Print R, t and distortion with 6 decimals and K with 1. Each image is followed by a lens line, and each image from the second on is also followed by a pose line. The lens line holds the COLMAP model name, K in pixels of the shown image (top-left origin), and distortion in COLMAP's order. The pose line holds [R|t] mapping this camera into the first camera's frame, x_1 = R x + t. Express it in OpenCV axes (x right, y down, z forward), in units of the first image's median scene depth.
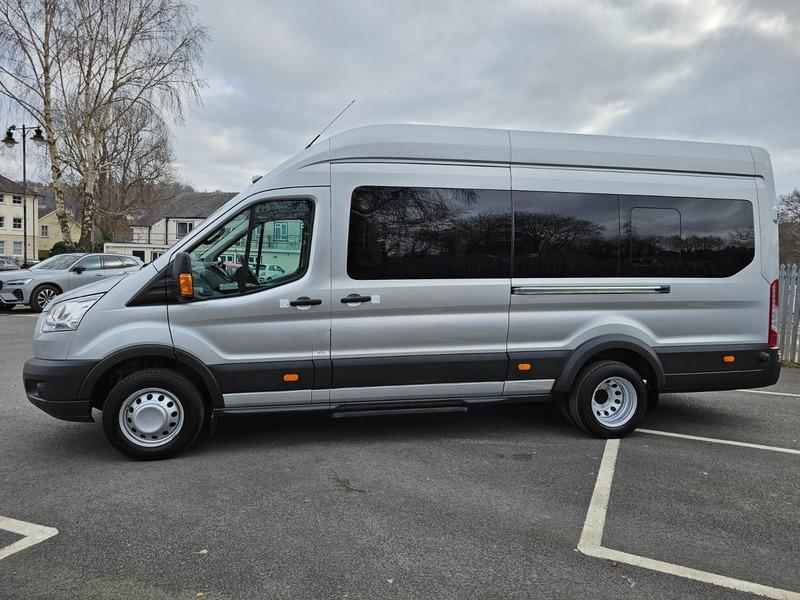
lens RADIAL K [[545.6, 0, 407.0], [0, 545.6, 304.7], [0, 0, 1]] dist [0.039086, -0.026883]
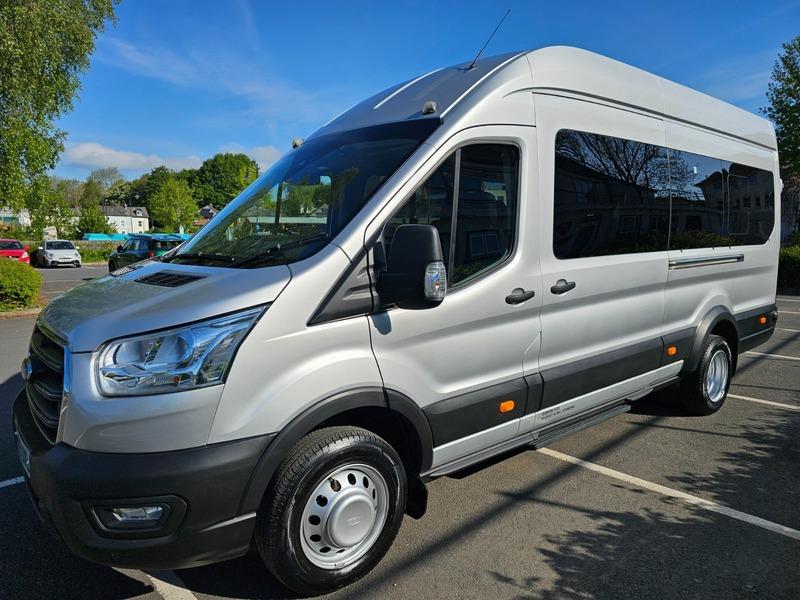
lens RADIAL K [[545.6, 0, 396.2], [0, 545.6, 293.9], [0, 0, 1]] dist [0.039086, -0.026883]
pose [[0.884898, -0.062598, 0.461560, -0.638891], [0.038424, 0.997361, 0.061599, -0.055330], [-0.464198, -0.036774, 0.884968, 0.451979]]
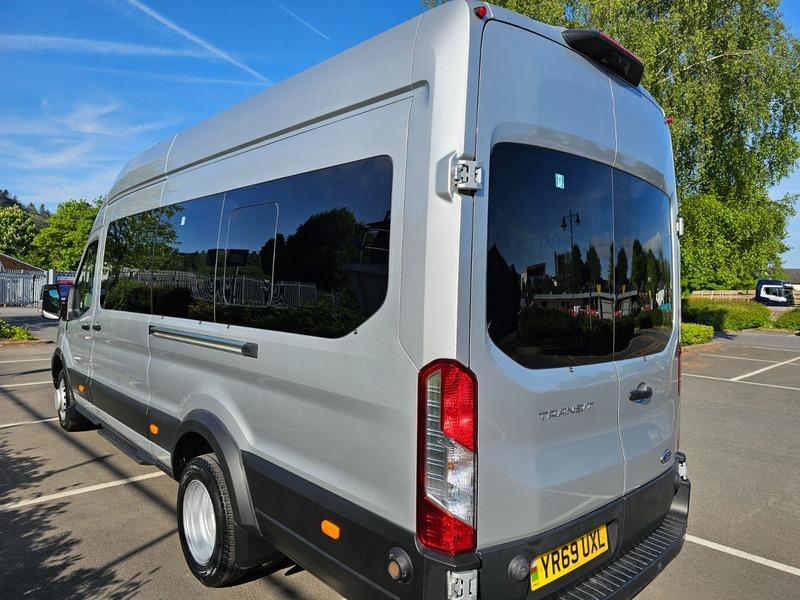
lens RADIAL K [[545.6, 0, 401.9], [0, 545.6, 297.8], [0, 0, 1]] dist [0.039086, -0.026883]
pose [[0.494513, 0.019163, -0.868959, 1.165967], [-0.073660, 0.997084, -0.019931, -0.091685], [0.866044, 0.073863, 0.494482, 0.977850]]
